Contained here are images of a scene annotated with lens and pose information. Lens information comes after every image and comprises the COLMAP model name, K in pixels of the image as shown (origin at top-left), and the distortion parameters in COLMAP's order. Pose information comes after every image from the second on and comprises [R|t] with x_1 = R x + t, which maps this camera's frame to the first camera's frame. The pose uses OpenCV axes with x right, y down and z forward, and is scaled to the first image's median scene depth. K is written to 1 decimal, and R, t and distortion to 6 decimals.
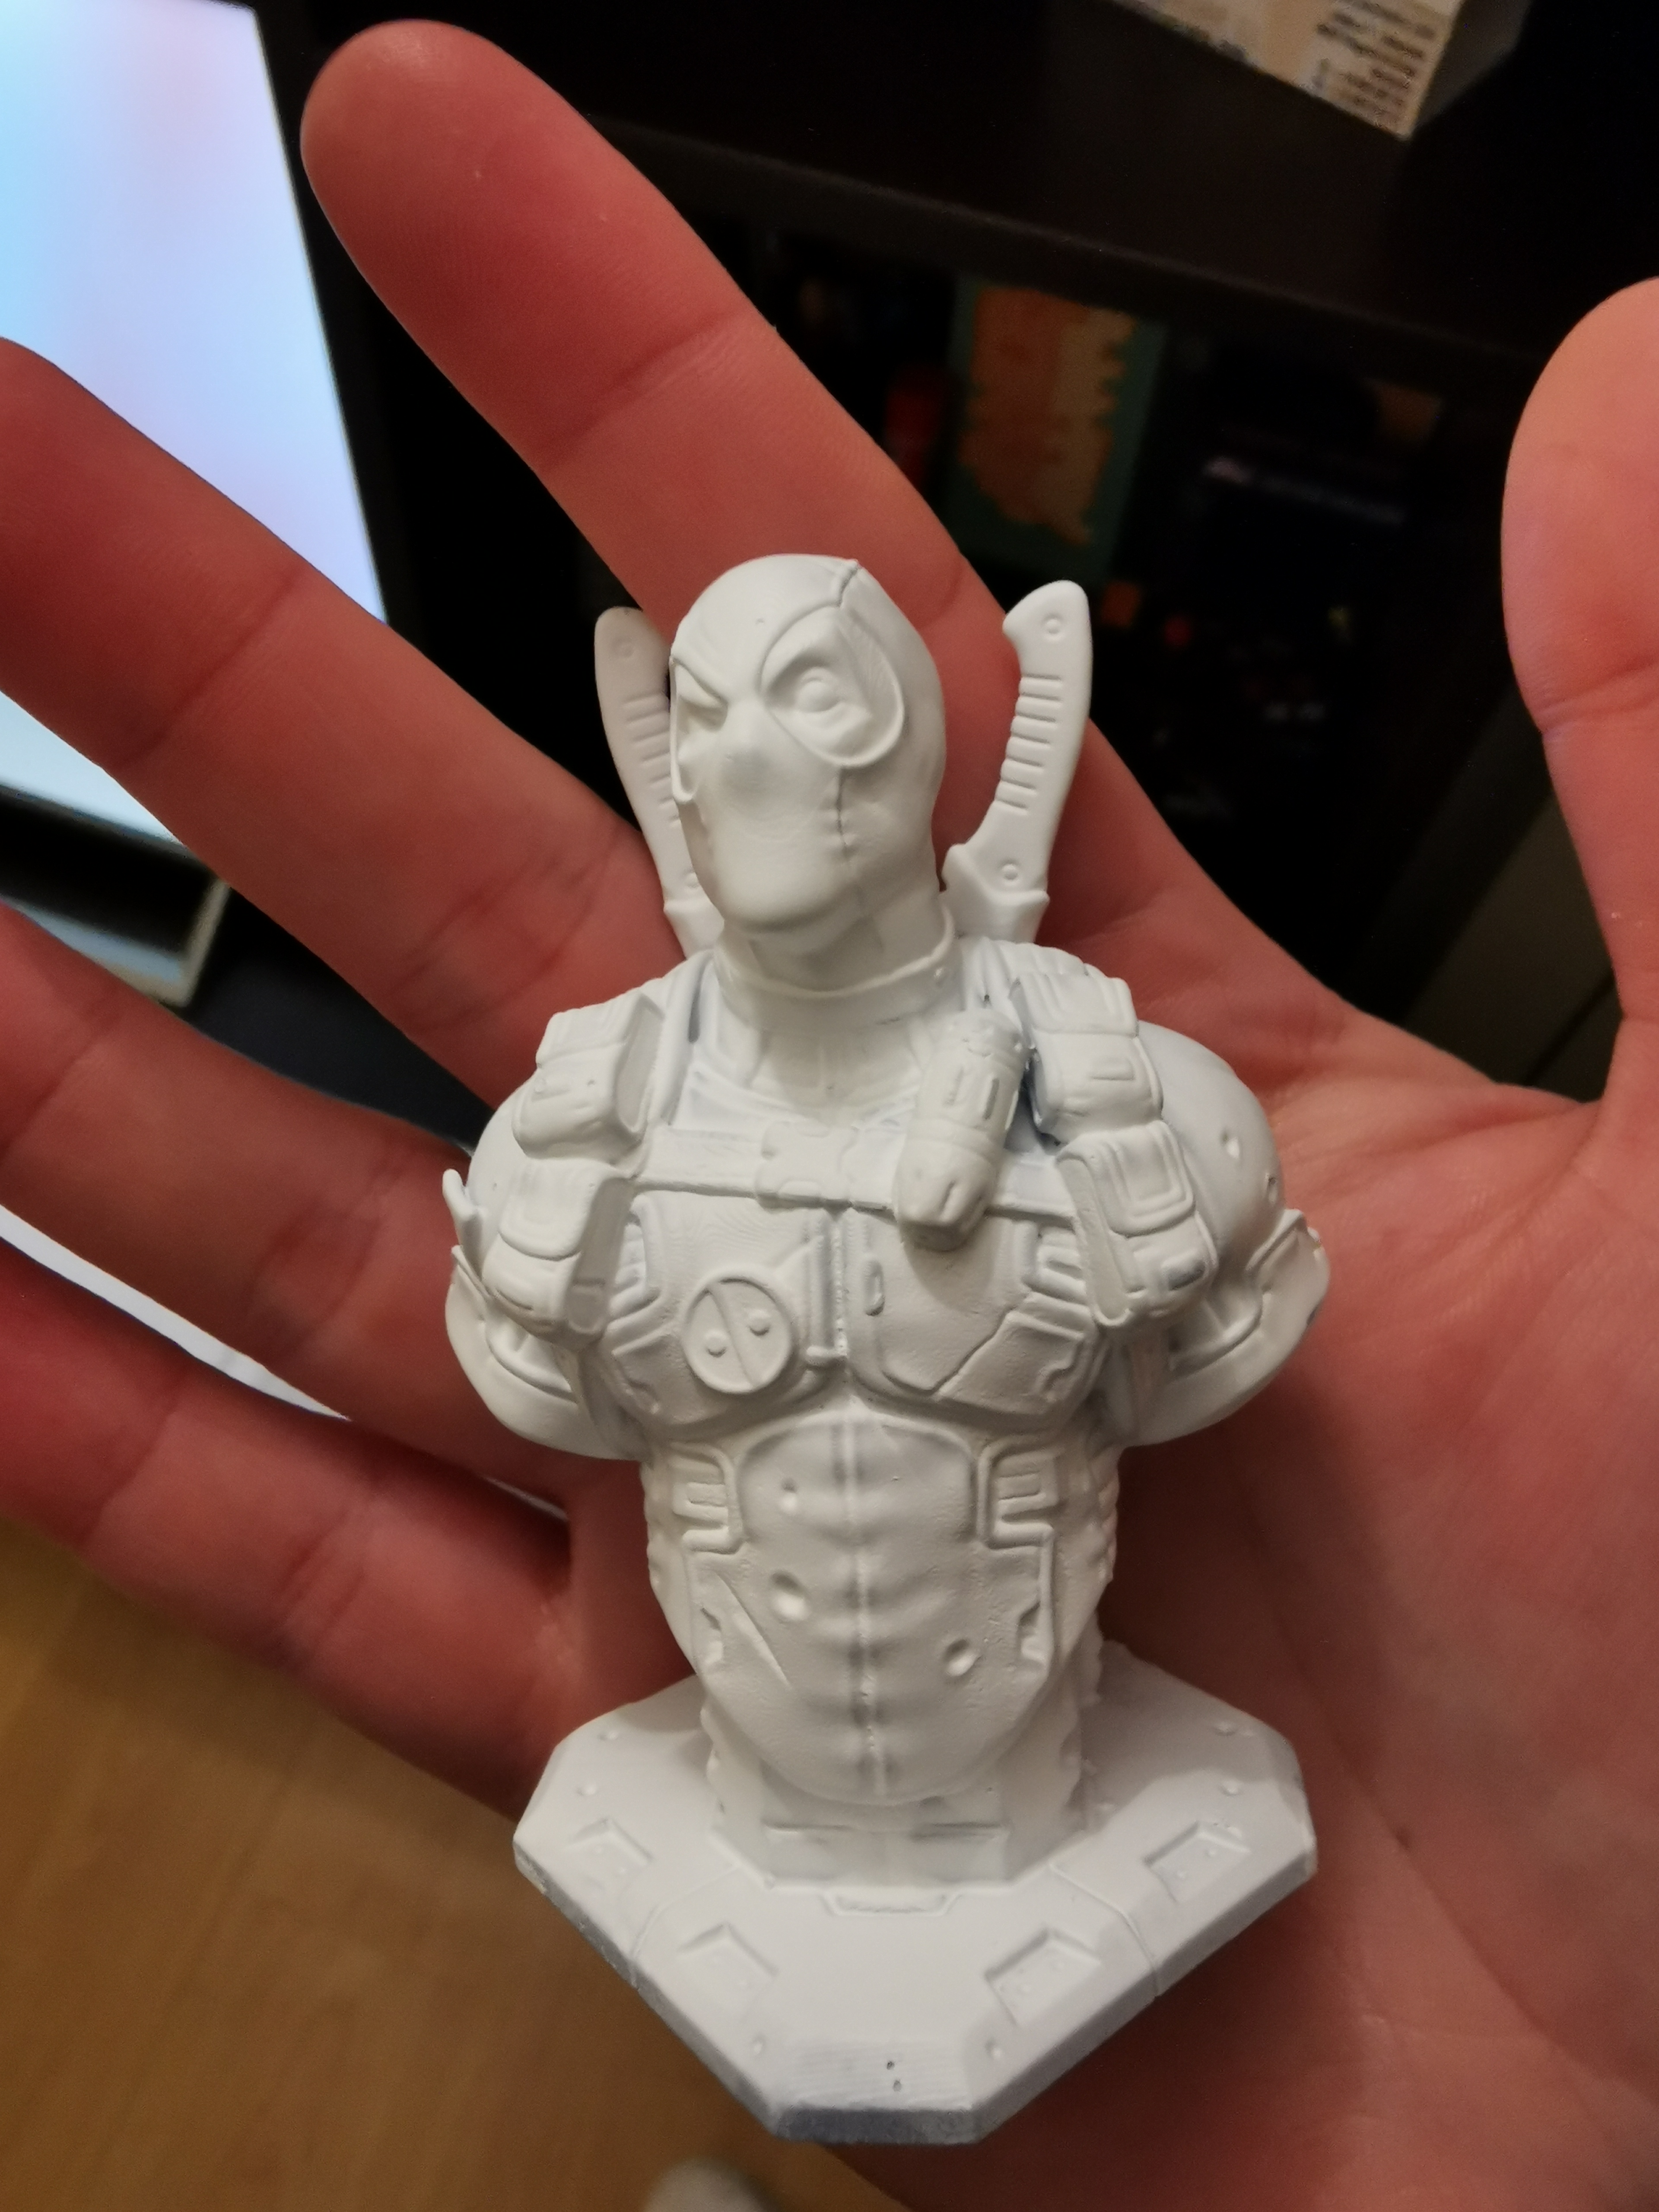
lens RADIAL K [[1655.9, 0, 829.5], [0, 1655.9, 1106.0], [0, 0, 1]] dist [0.001767, -0.000536]
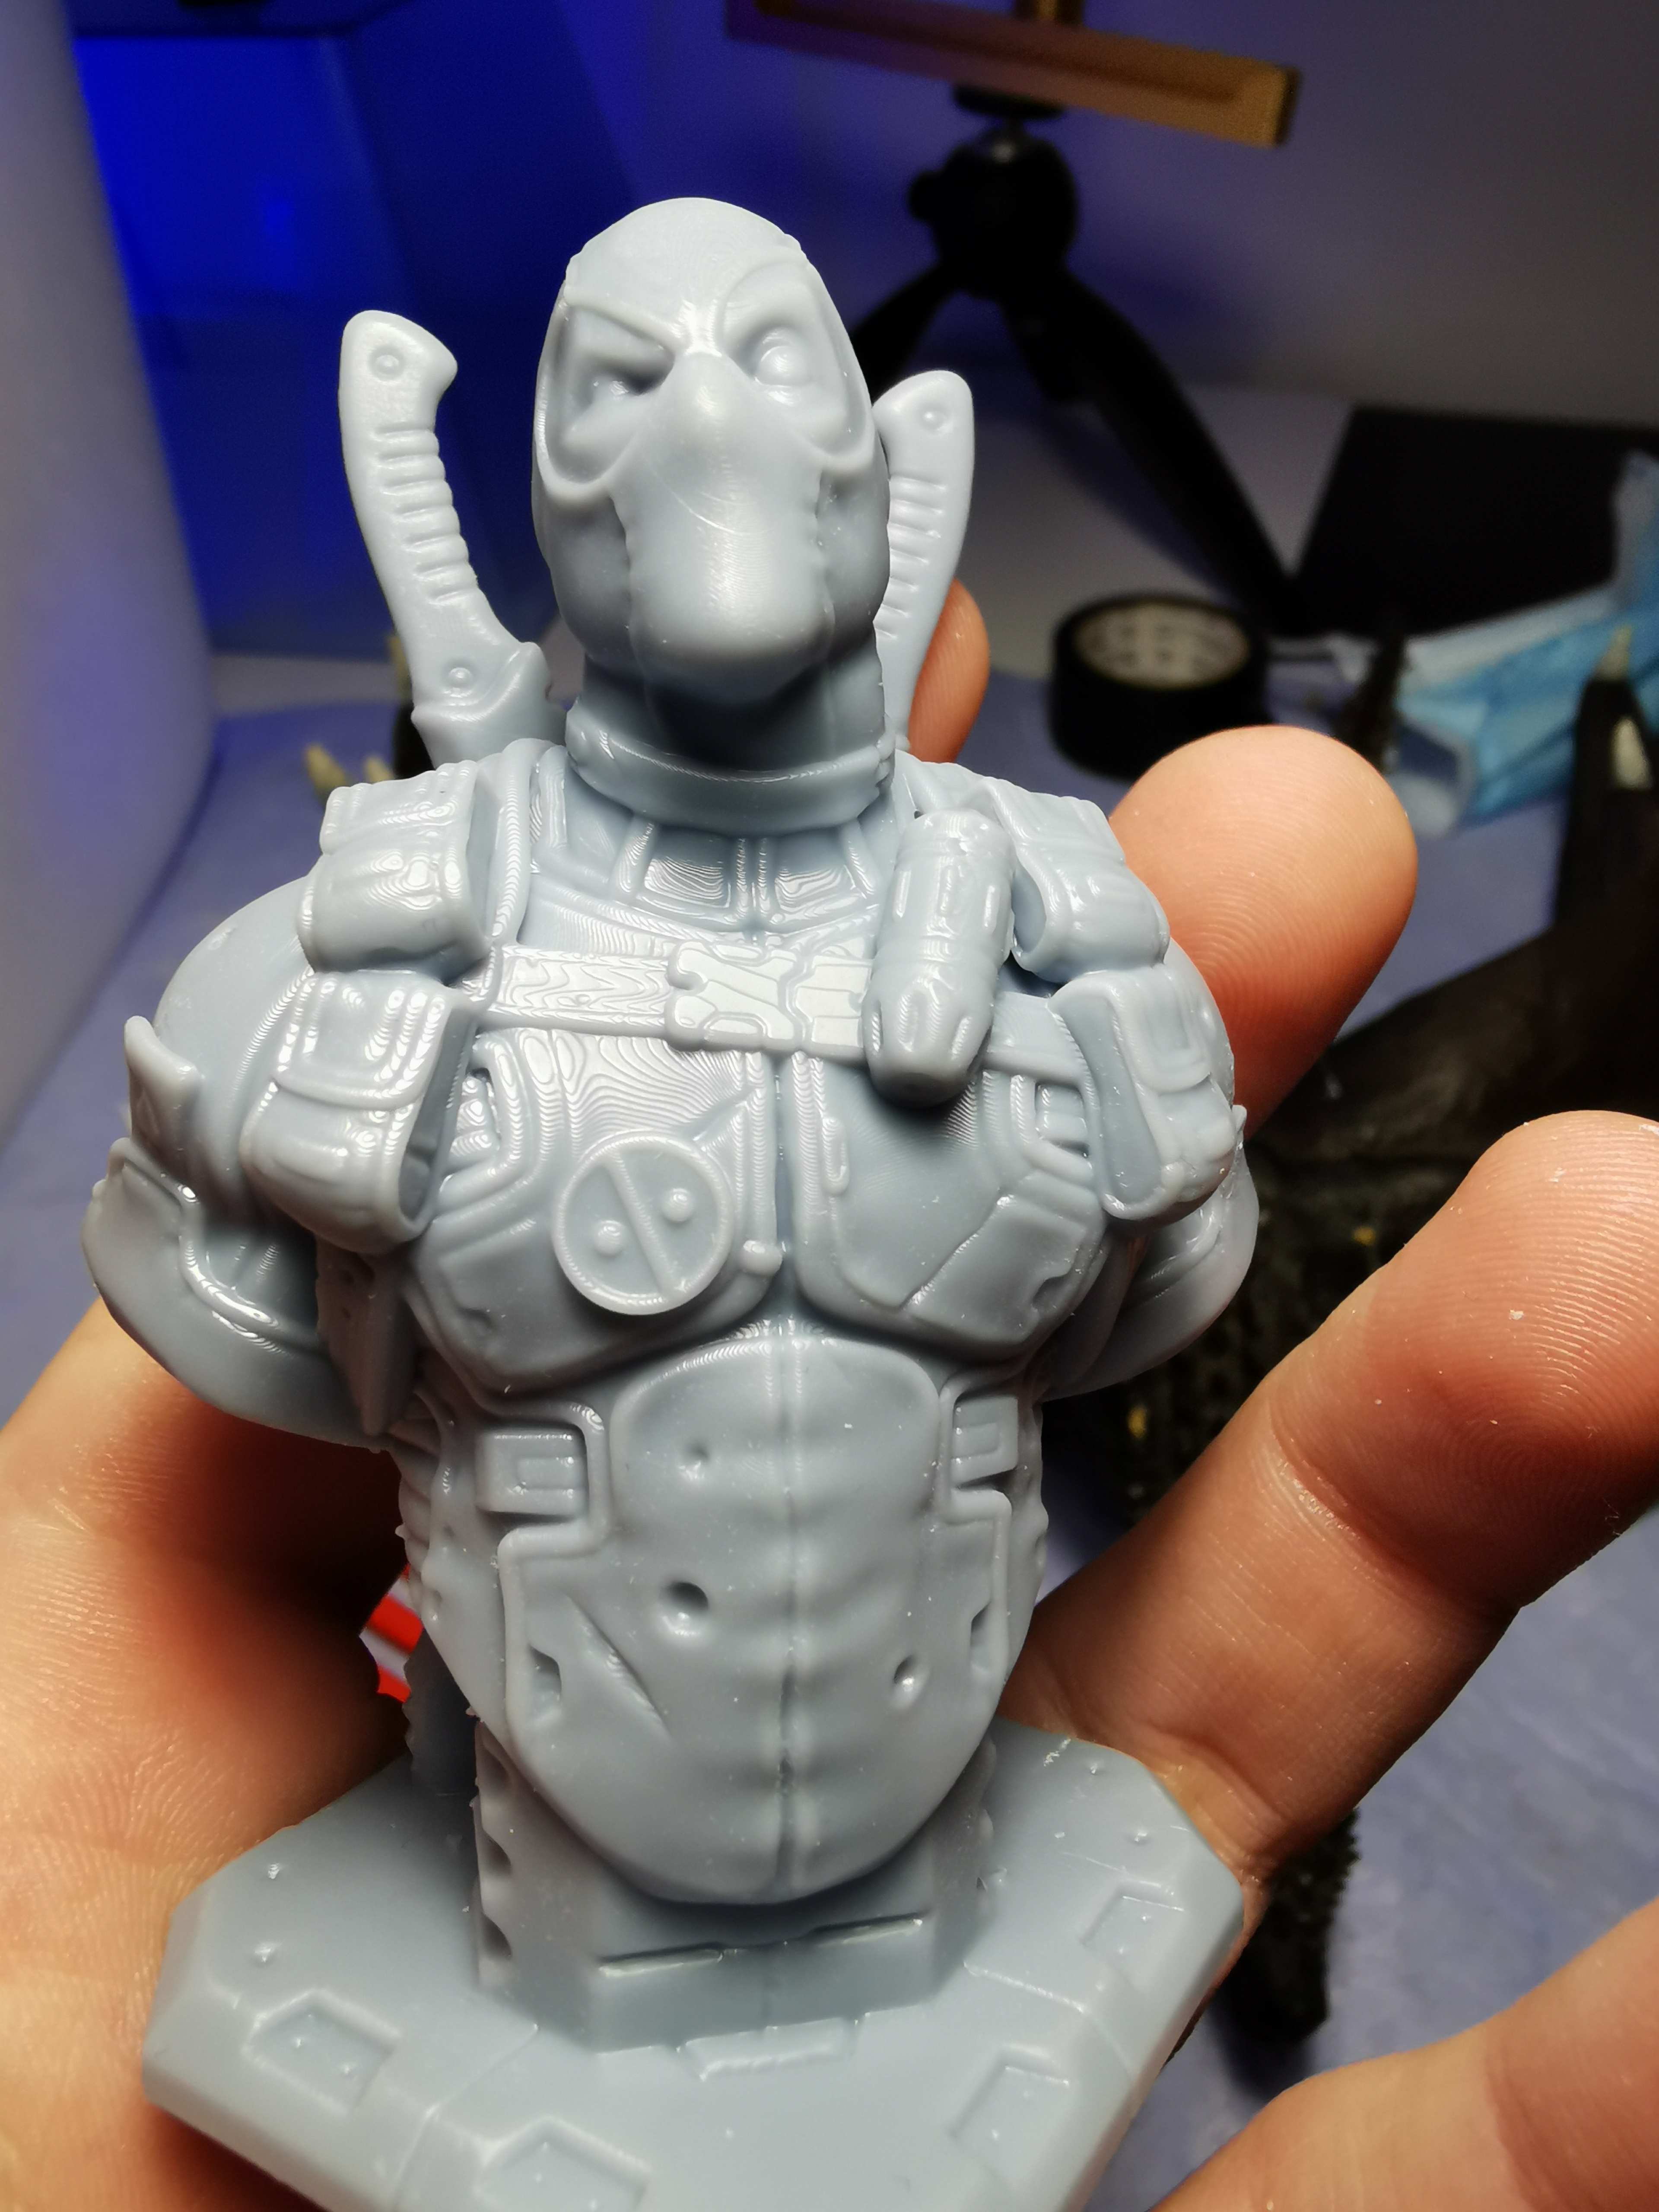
lens RADIAL K [[1682.1, 0, 822.7], [0, 1682.1, 987.3], [0, 0, 1]] dist [-0.008553, -0.007396]
pose [[0.933769, 0.056244, 0.353430, -0.238198], [-0.016606, 0.993319, -0.114201, 0.114165], [-0.357492, 0.100768, 0.928464, 0.296424]]
